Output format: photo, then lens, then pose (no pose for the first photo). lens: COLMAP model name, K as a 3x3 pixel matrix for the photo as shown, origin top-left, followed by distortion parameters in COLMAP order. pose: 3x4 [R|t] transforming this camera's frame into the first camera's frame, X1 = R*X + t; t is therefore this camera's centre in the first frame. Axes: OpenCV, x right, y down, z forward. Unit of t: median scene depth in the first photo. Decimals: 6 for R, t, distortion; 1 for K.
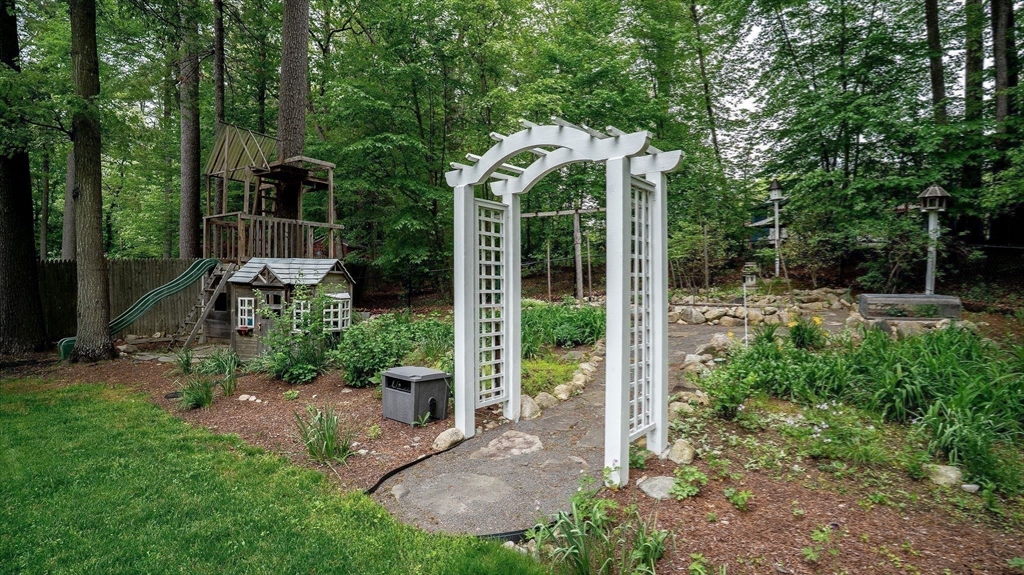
lens RADIAL K [[493.5, 0, 499.5], [0, 493.5, 287.3], [0, 0, 1]] dist [0.001796, 0.000141]
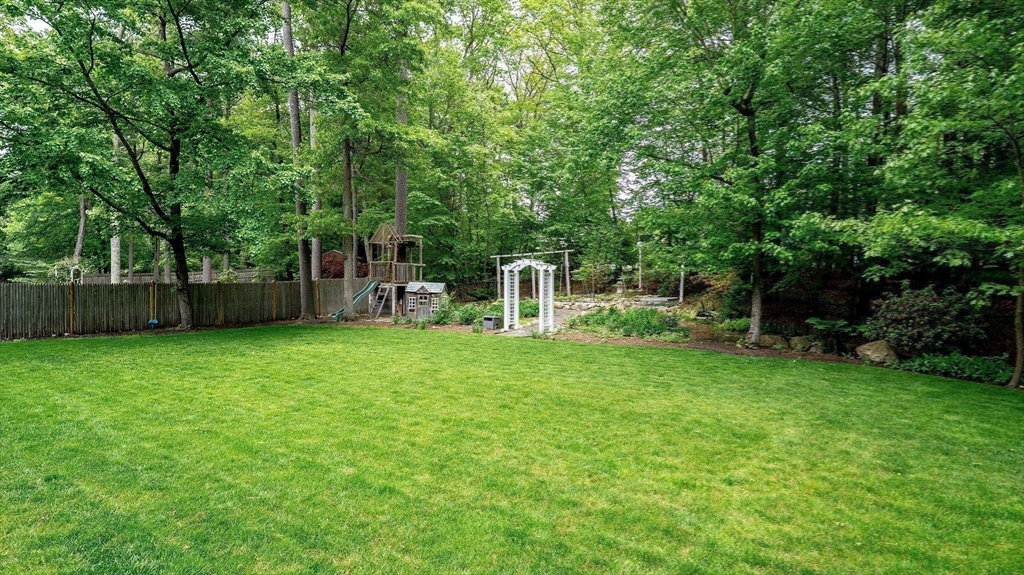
lens RADIAL K [[493.5, 0, 499.5], [0, 493.5, 287.3], [0, 0, 1]] dist [0.001796, 0.000141]
pose [[0.995496, 0.007496, 0.094504, -0.430648], [-0.006813, 0.999948, -0.007541, -0.024891], [-0.094555, 0.006863, 0.995496, -2.562672]]
